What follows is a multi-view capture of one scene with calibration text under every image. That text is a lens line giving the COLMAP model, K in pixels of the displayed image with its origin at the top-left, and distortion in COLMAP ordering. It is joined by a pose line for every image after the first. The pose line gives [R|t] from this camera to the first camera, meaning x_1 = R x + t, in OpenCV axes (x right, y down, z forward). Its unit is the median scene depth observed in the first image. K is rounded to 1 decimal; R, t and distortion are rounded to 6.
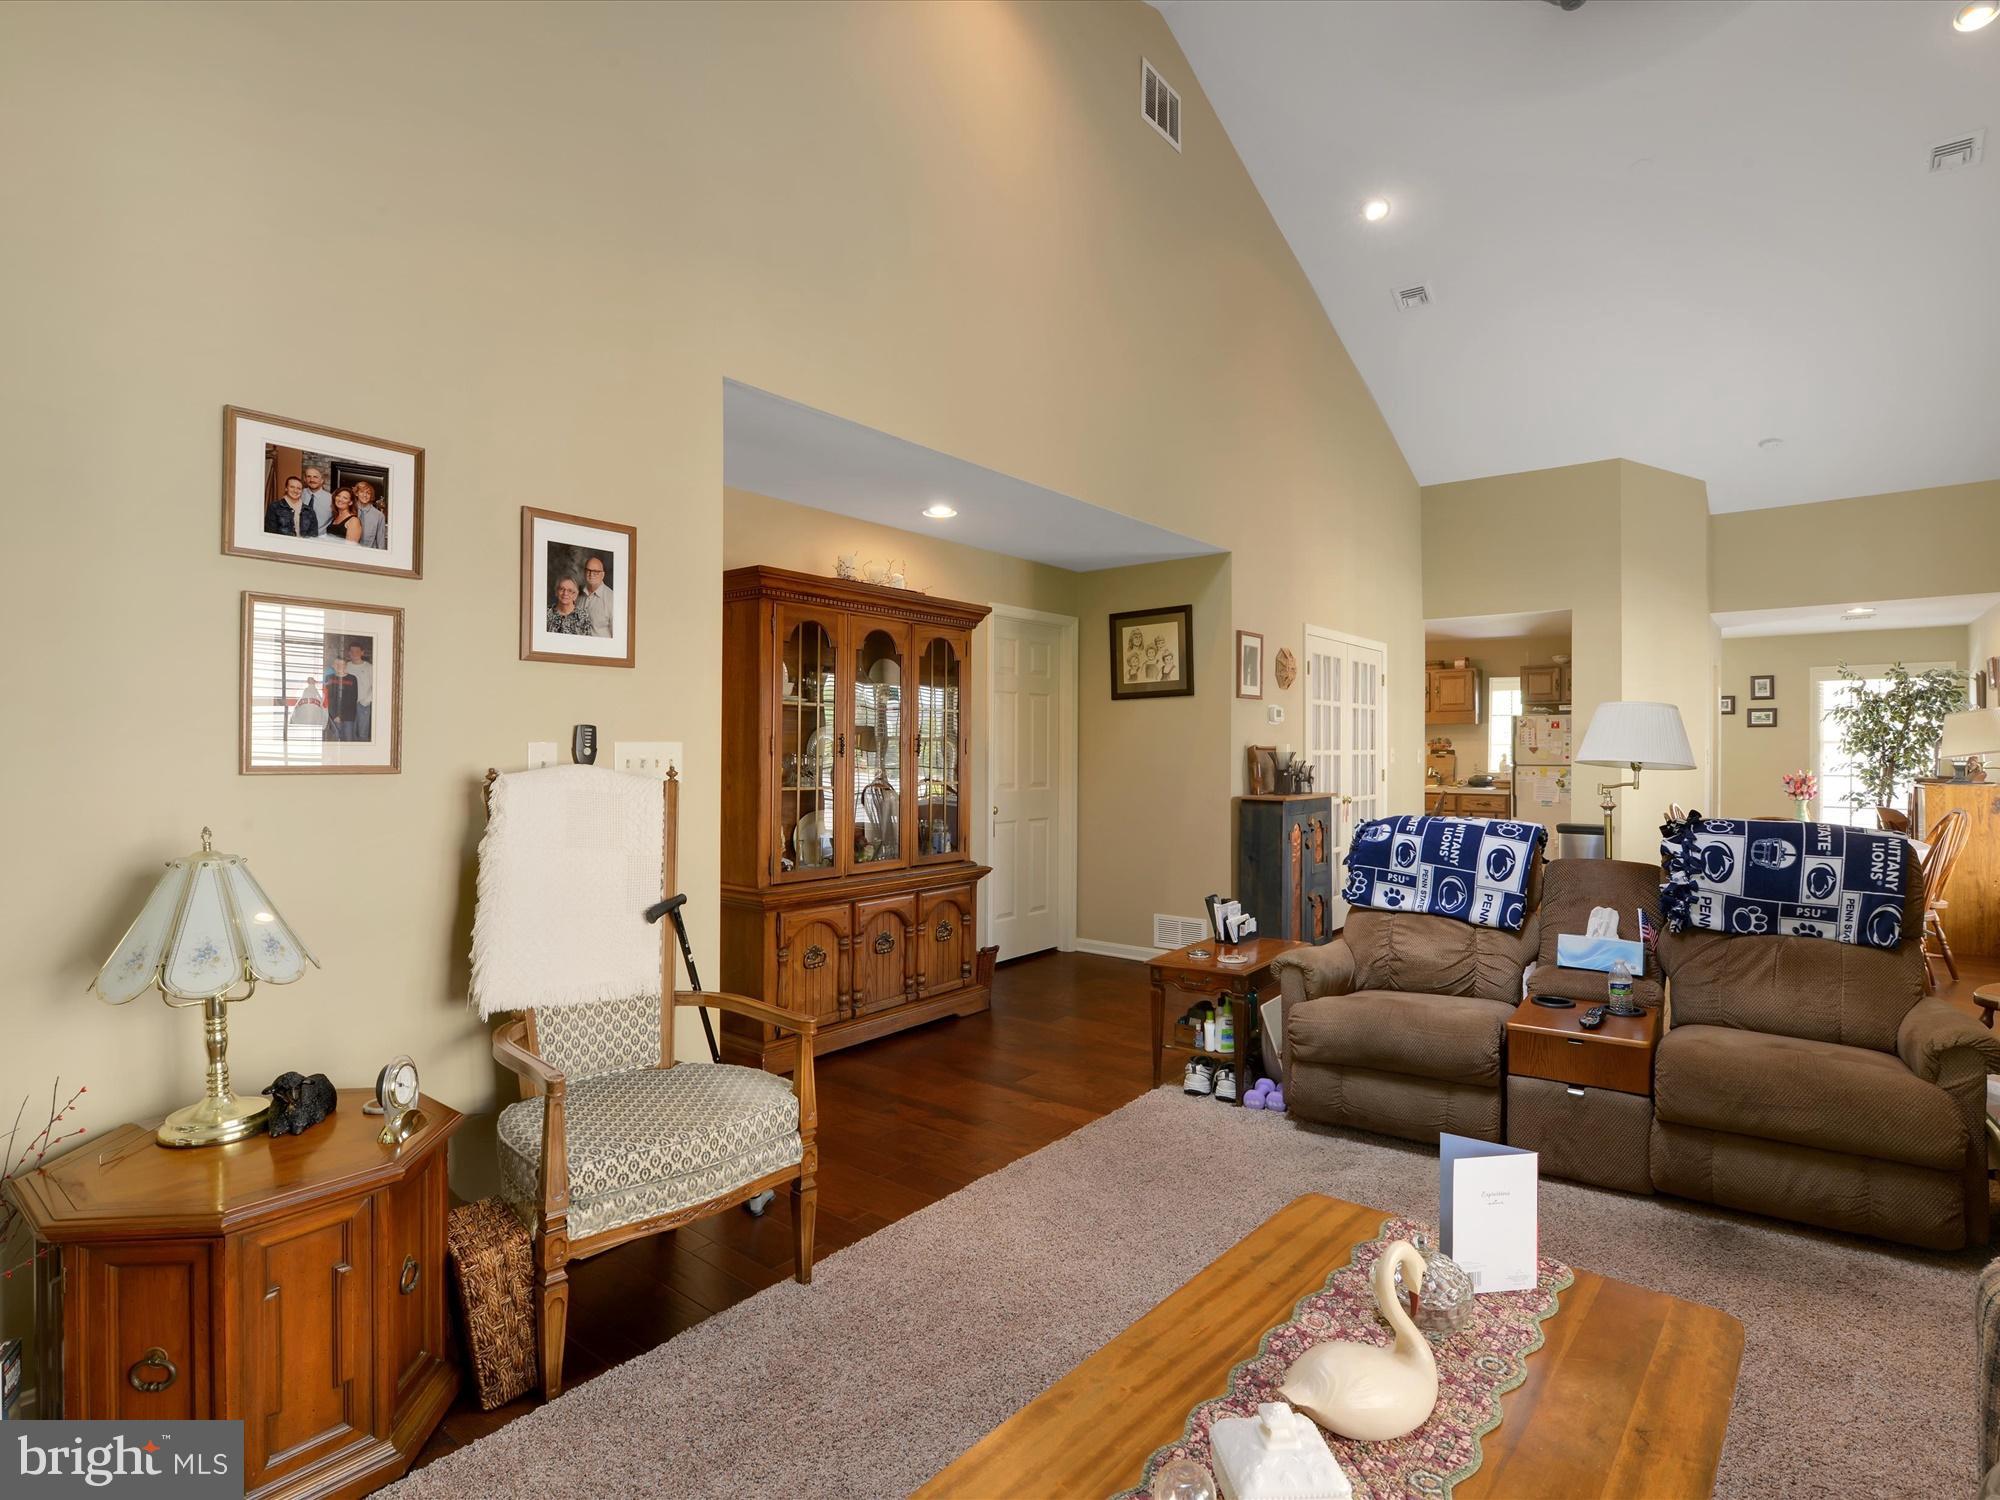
lens RADIAL K [[978.0, 0, 1004.5], [0, 978.0, 753.2], [0, 0, 1]] dist [-0.009928, -0.001516]
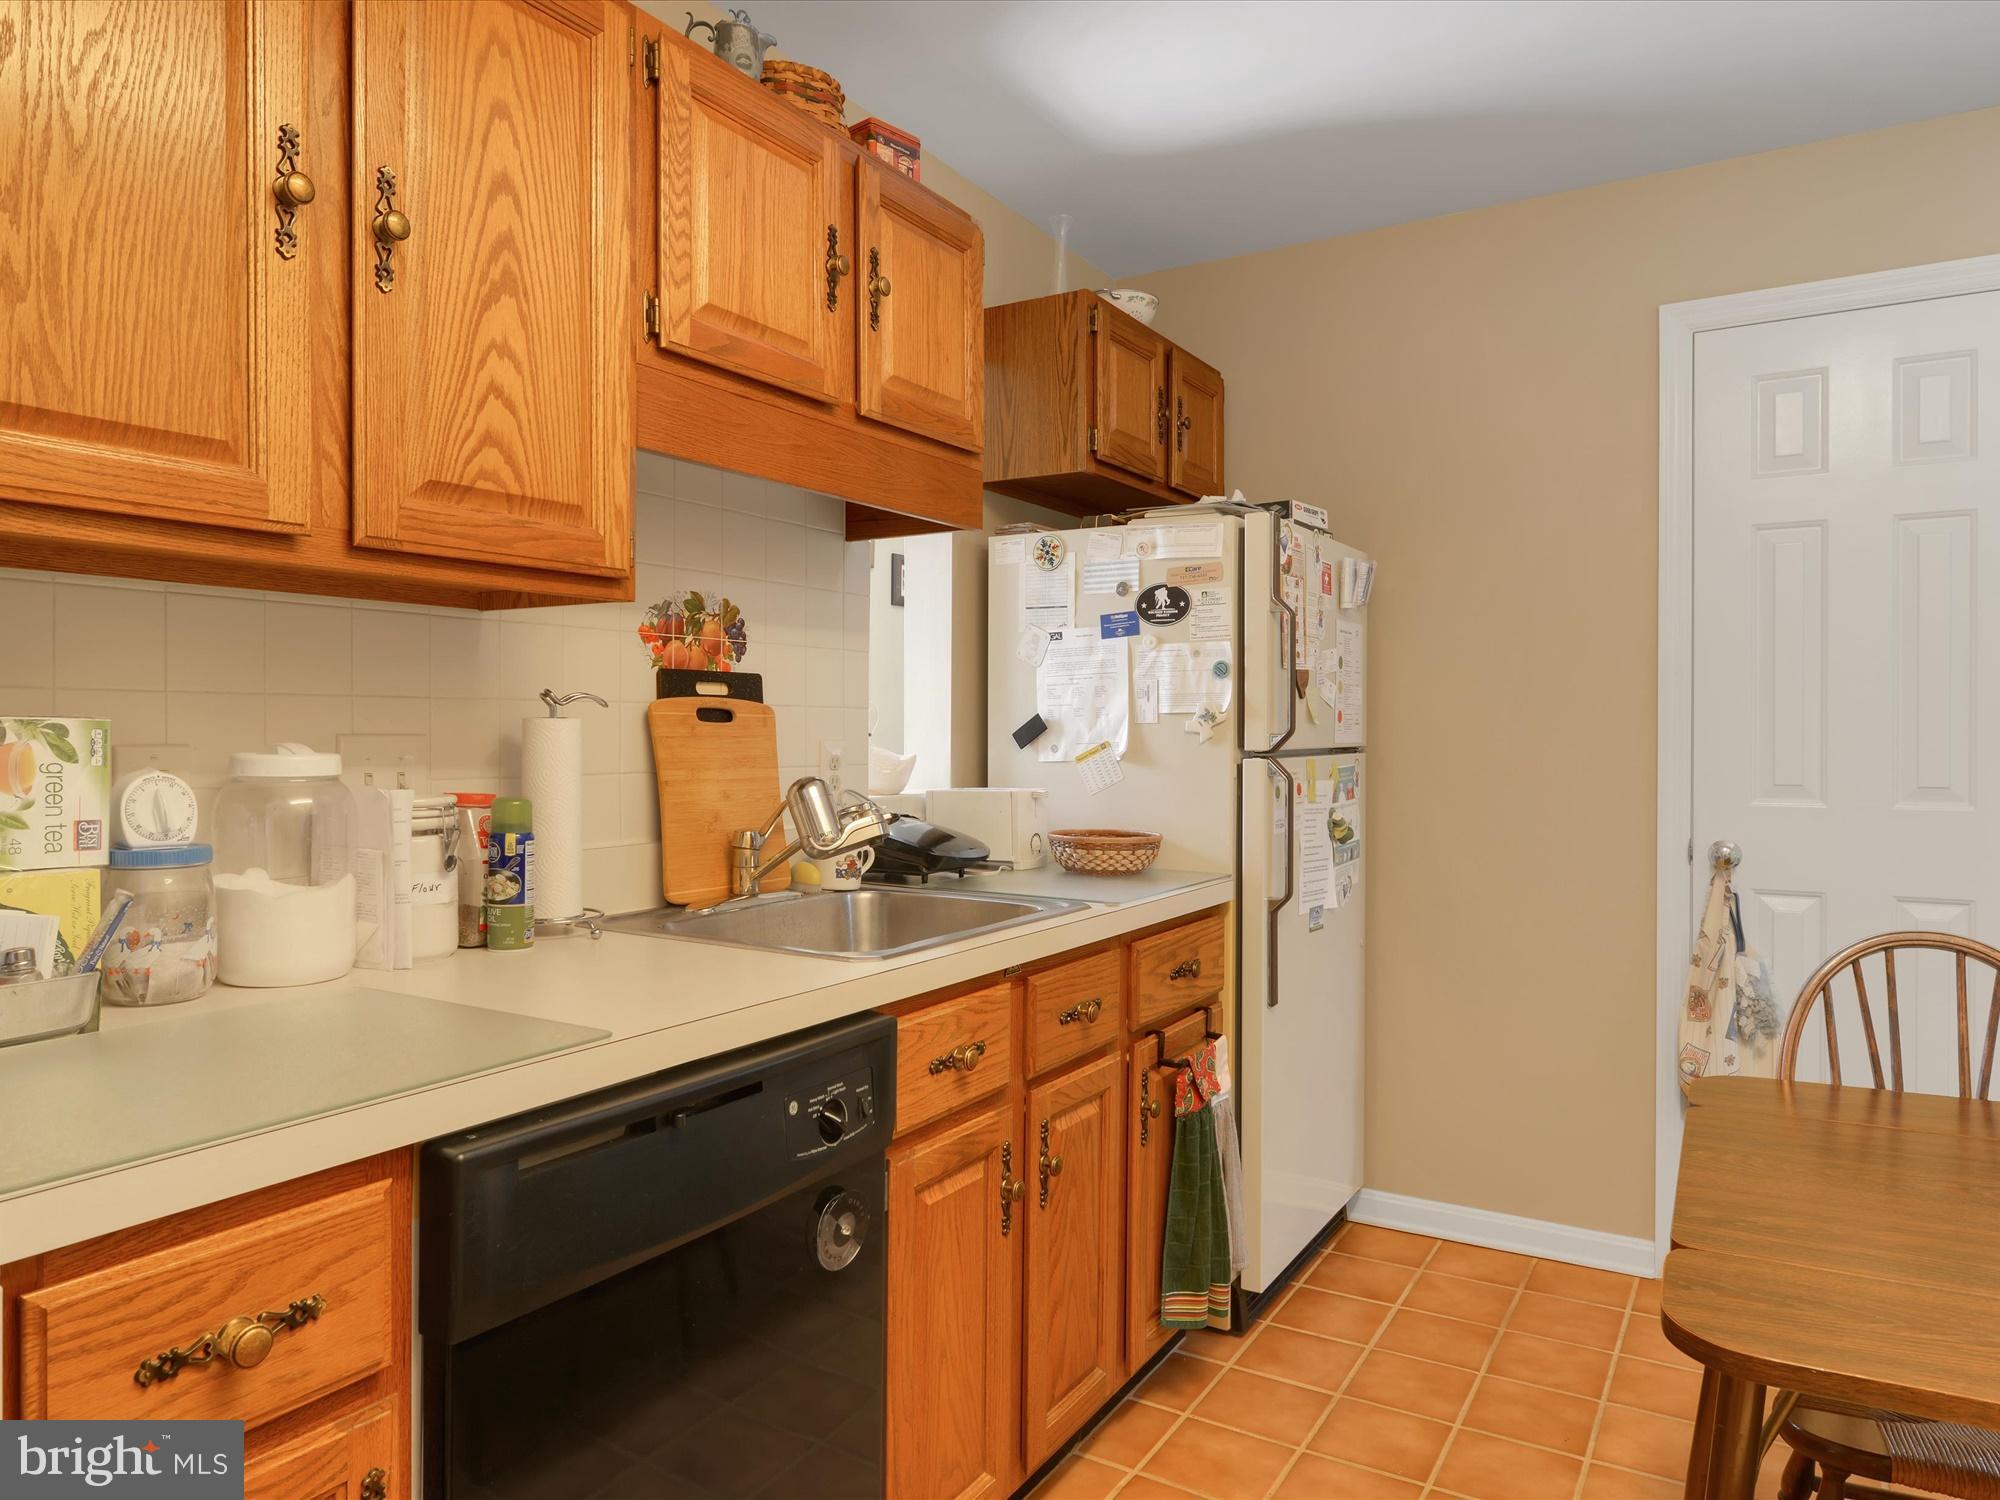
lens RADIAL K [[1309.2, 0, 980.1], [0, 1309.2, 744.6], [0, 0, 1]] dist [-0.002258, -0.000020]
pose [[-0.134006, -0.009517, 0.990935, 0.287274], [0.004142, 0.999940, 0.010164, 0.007887], [-0.990972, 0.005467, -0.133958, 1.220678]]
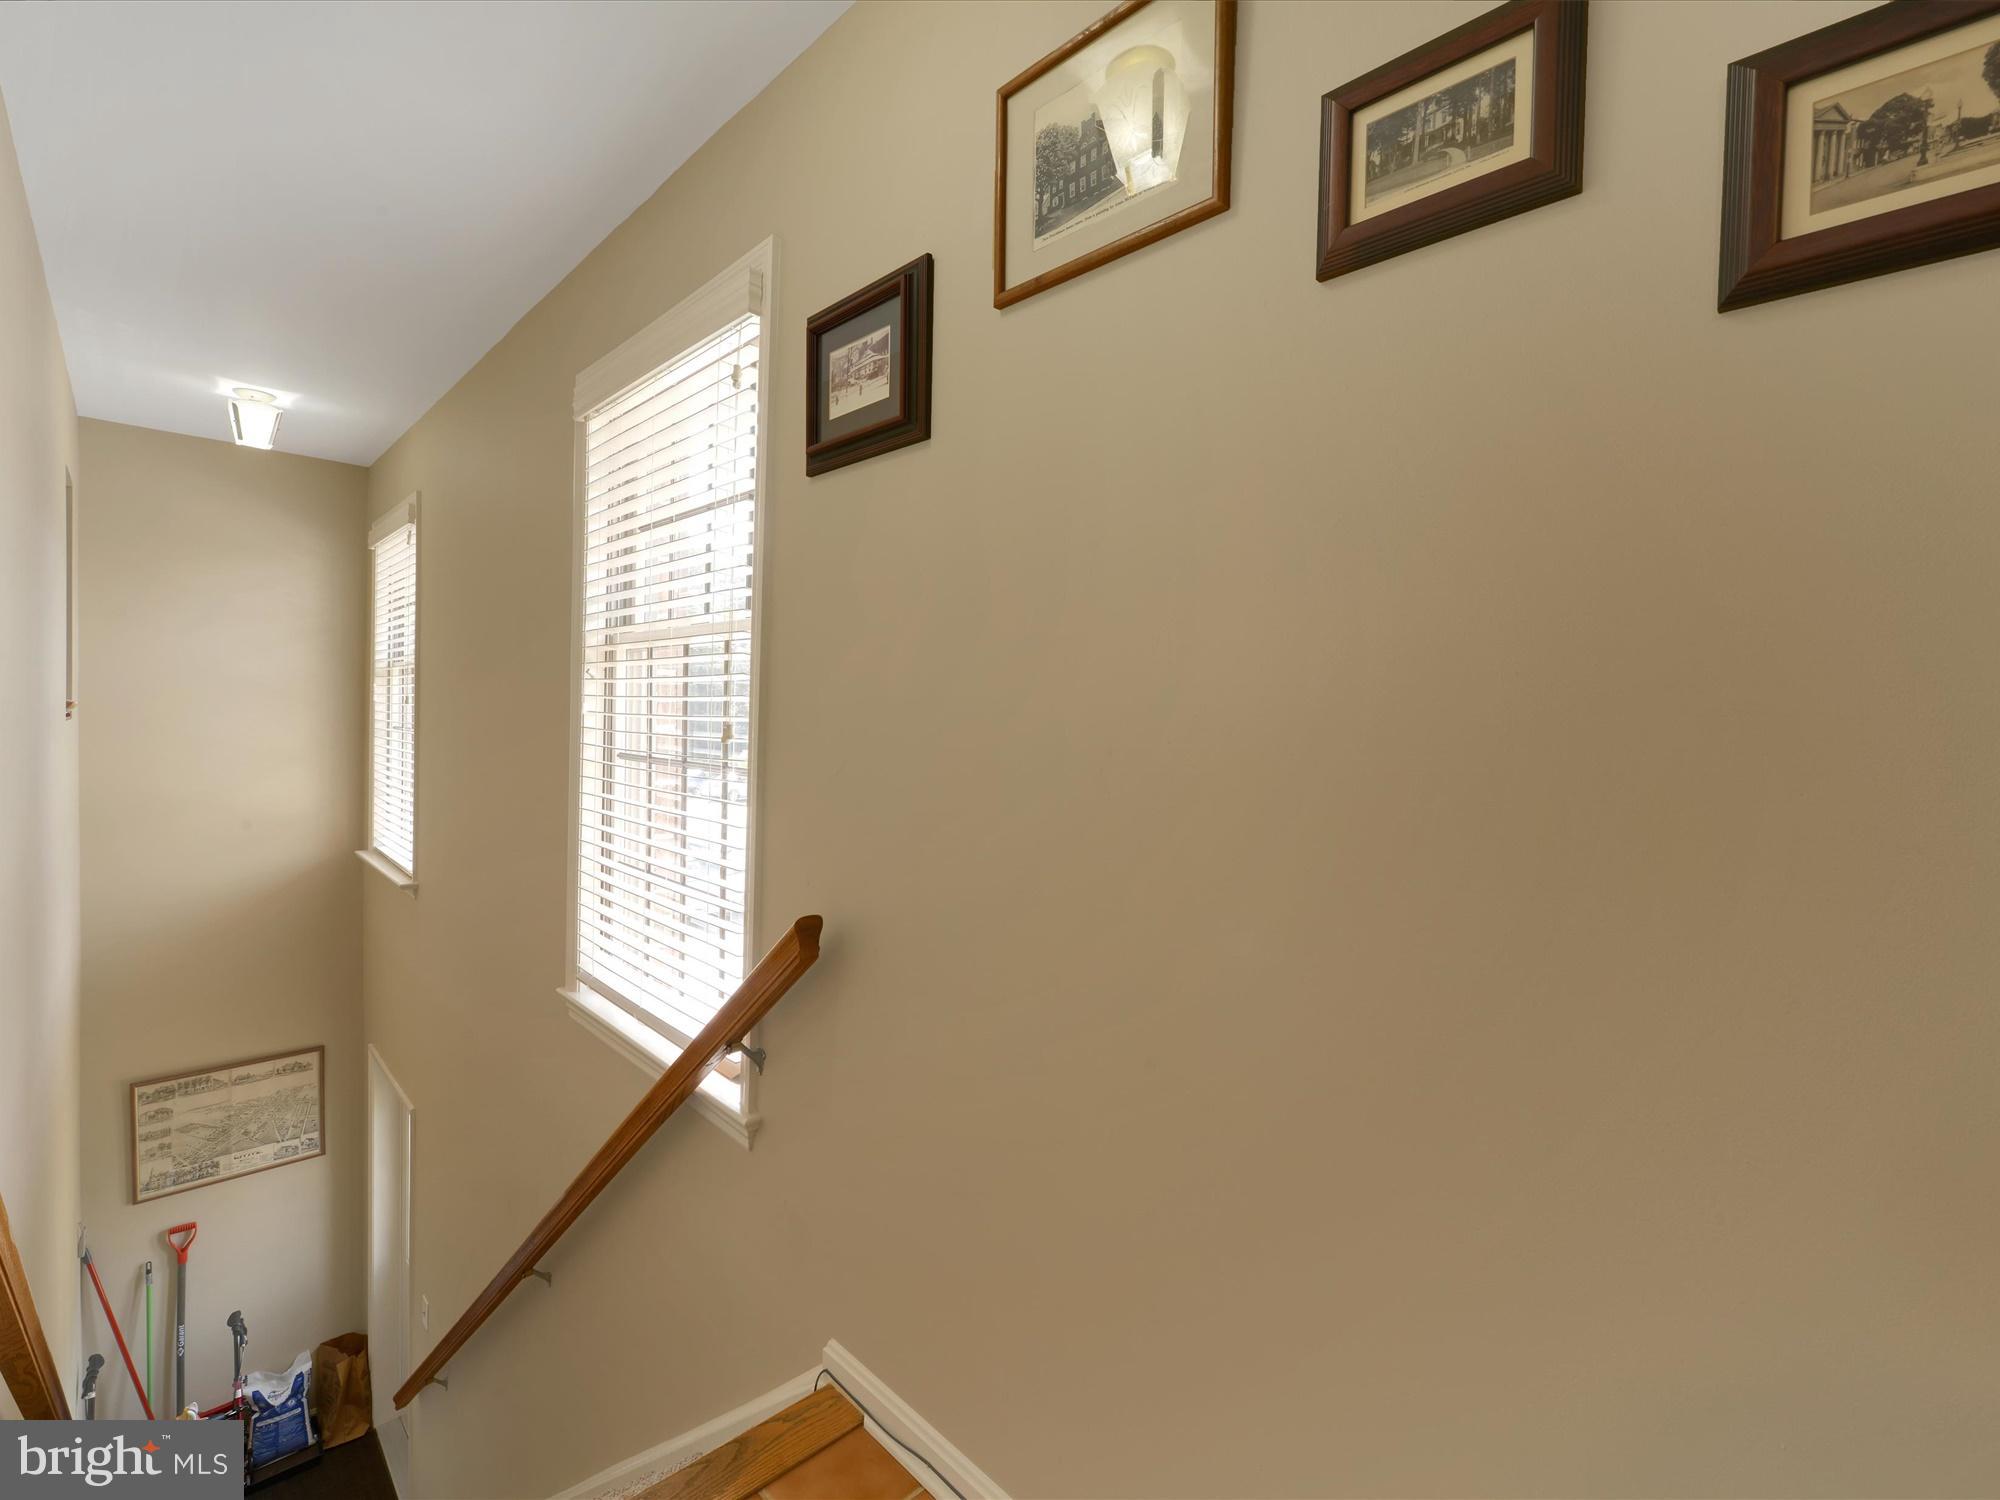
lens RADIAL K [[916.5, 0, 1001.8], [0, 916.5, 750.4], [0, 0, 1]] dist [-0.007238, -0.001981]
pose [[0.992144, 0.029992, -0.121453, 0.830872], [-0.026062, 0.999088, 0.033819, 0.008210], [0.122357, -0.030388, 0.992021, 1.065461]]
